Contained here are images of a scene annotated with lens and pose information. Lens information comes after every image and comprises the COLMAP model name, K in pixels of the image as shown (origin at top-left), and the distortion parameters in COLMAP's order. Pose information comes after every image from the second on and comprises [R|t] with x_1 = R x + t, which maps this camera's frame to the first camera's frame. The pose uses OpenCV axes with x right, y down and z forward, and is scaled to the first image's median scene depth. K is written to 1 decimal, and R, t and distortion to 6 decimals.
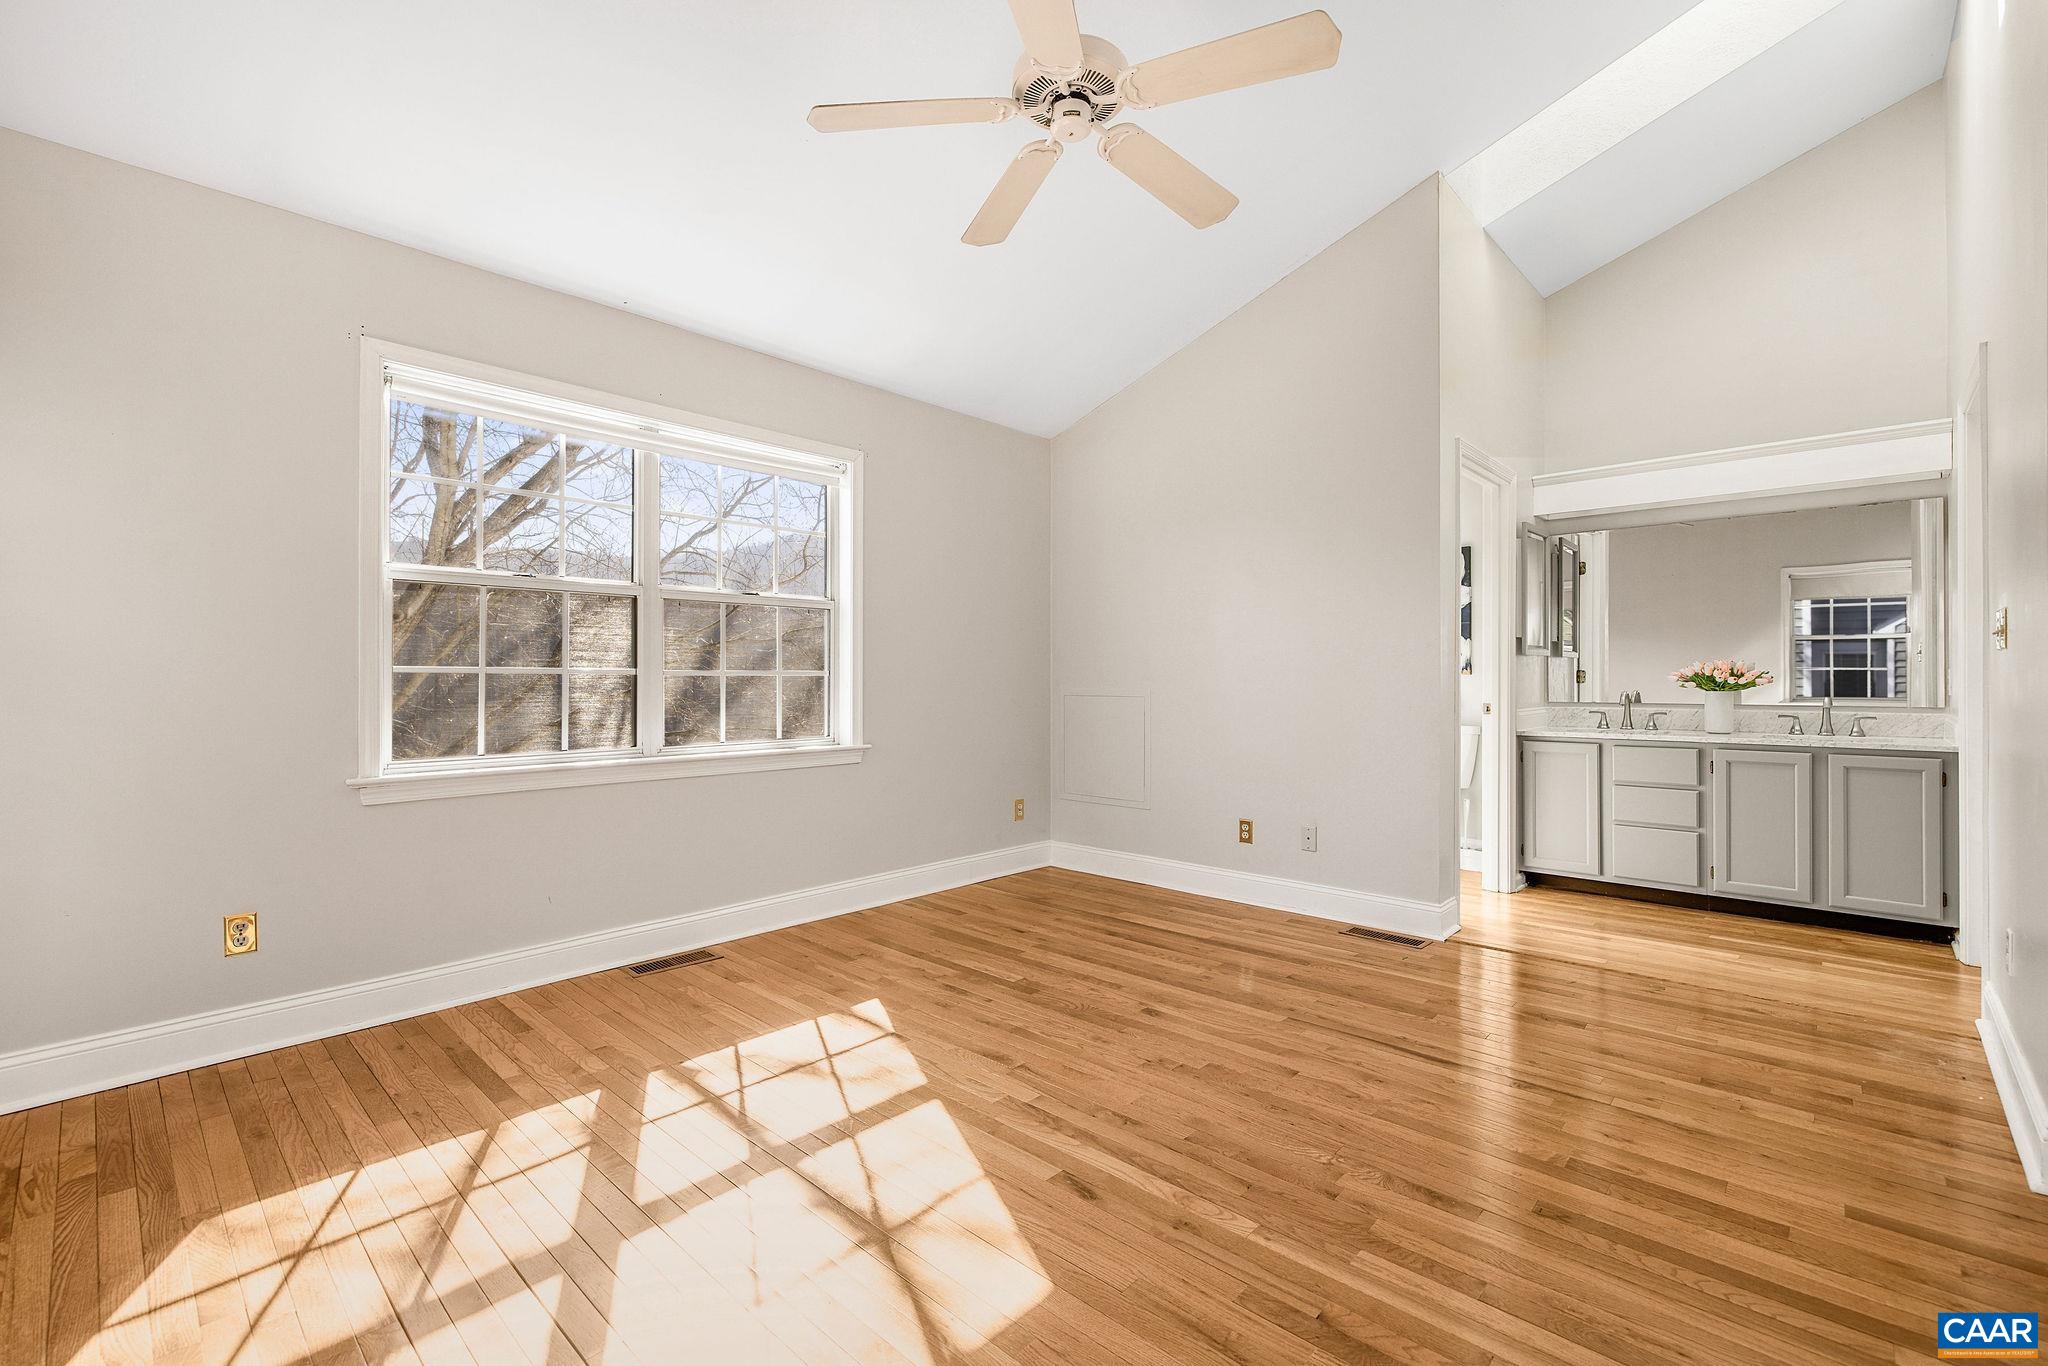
lens RADIAL K [[886.1, 0, 1025.9], [0, 886.1, 674.8], [0, 0, 1]] dist [-0.047707, 0.016566]
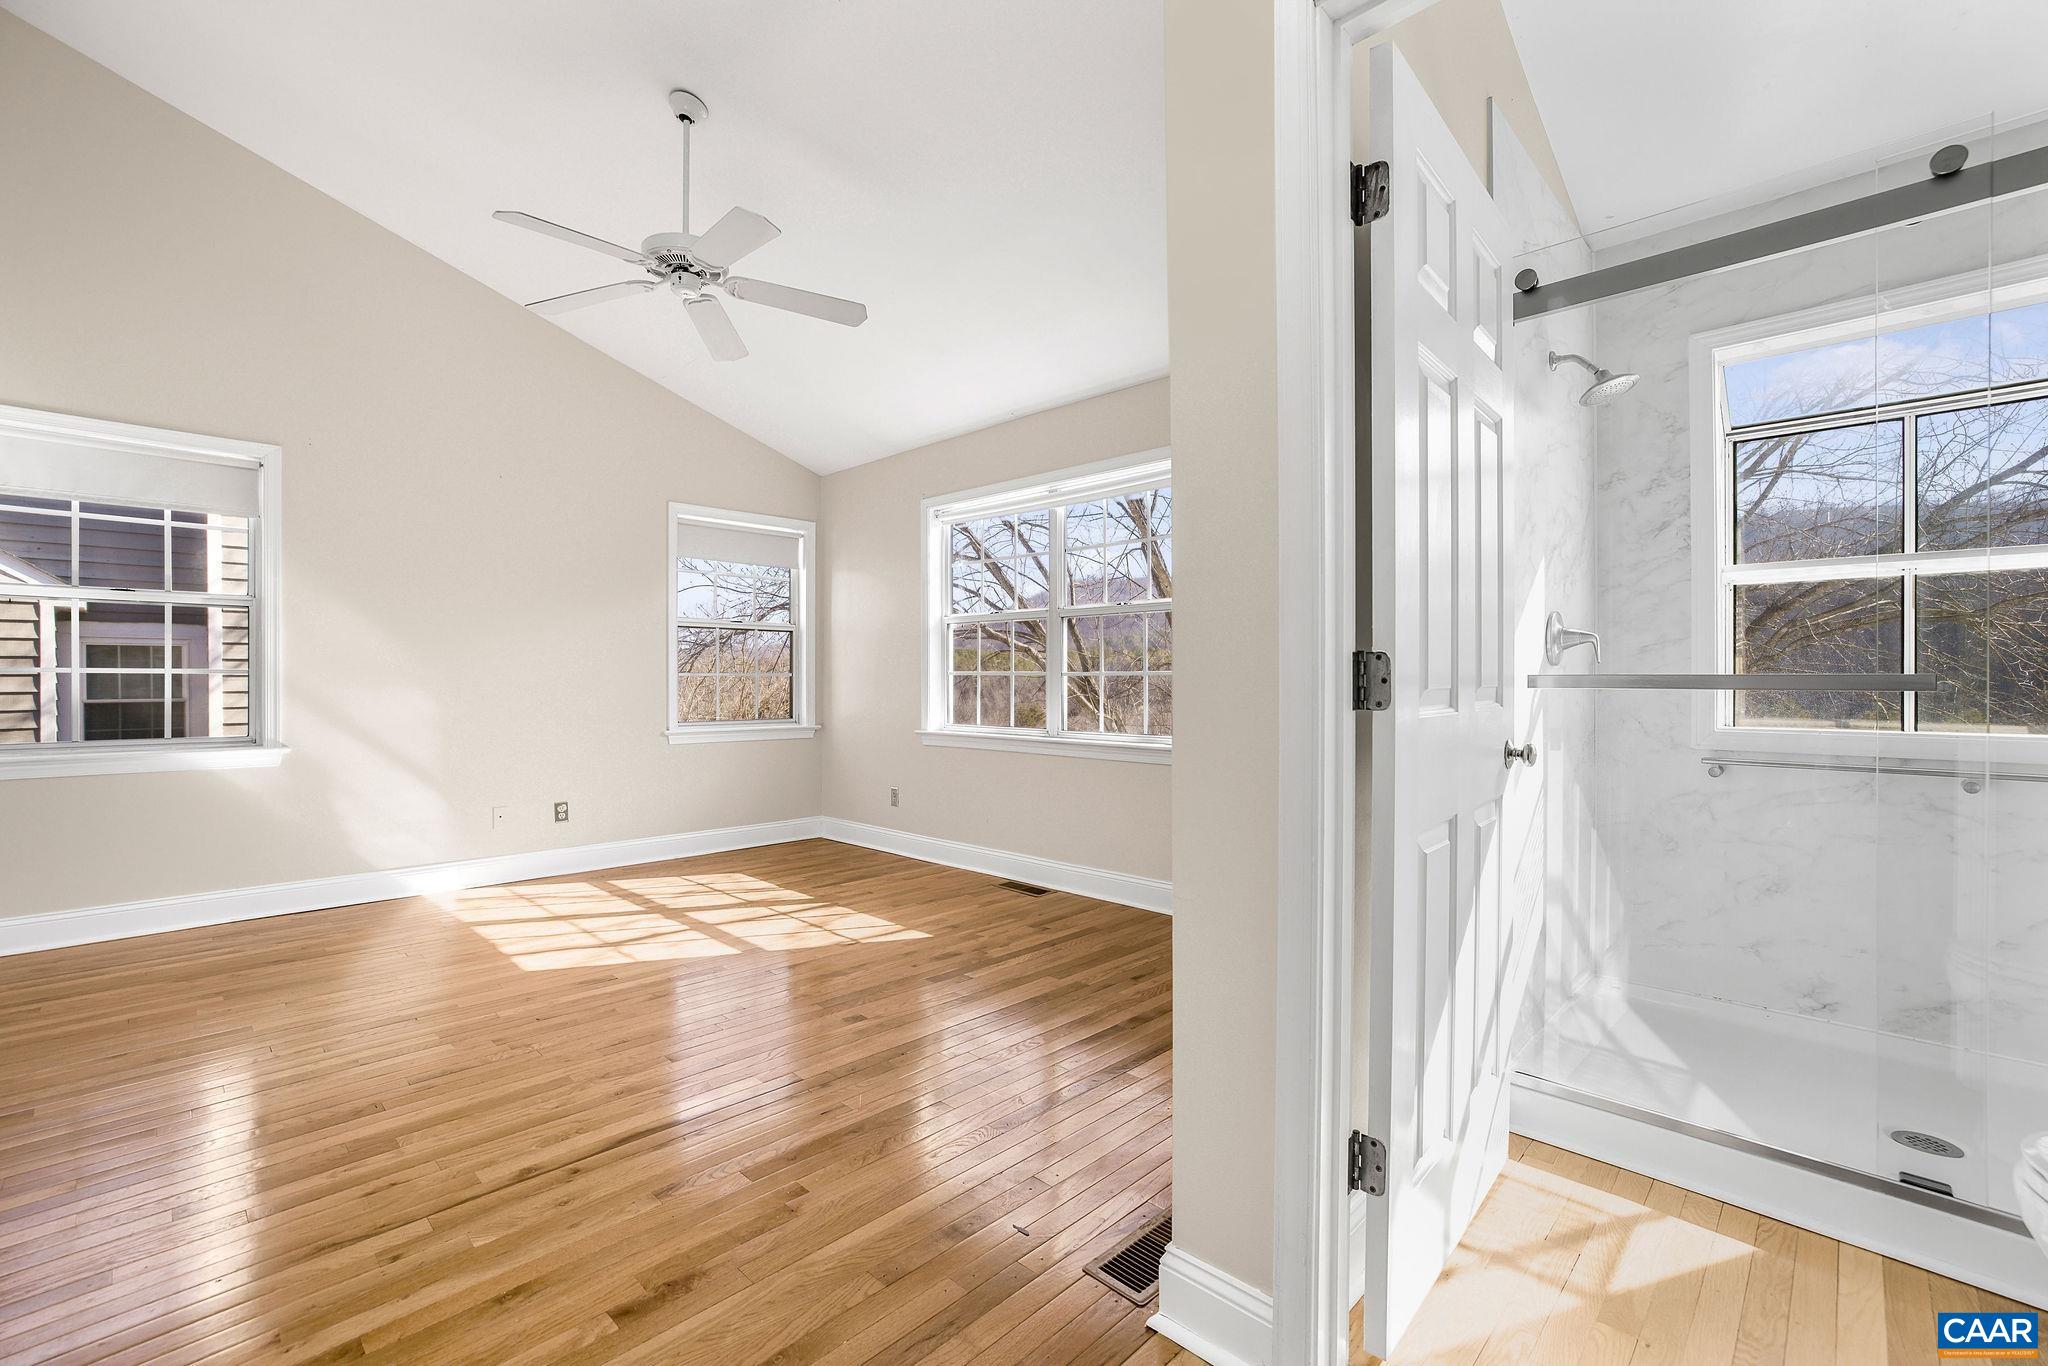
lens RADIAL K [[900.9, 0, 1009.2], [0, 900.9, 680.3], [0, 0, 1]] dist [-0.001333, 0.000160]
pose [[-0.066338, 0.004641, -0.997786, 1.112304], [0.010642, 0.999936, 0.003943, -0.001140], [0.997740, -0.010356, -0.066383, 1.206754]]
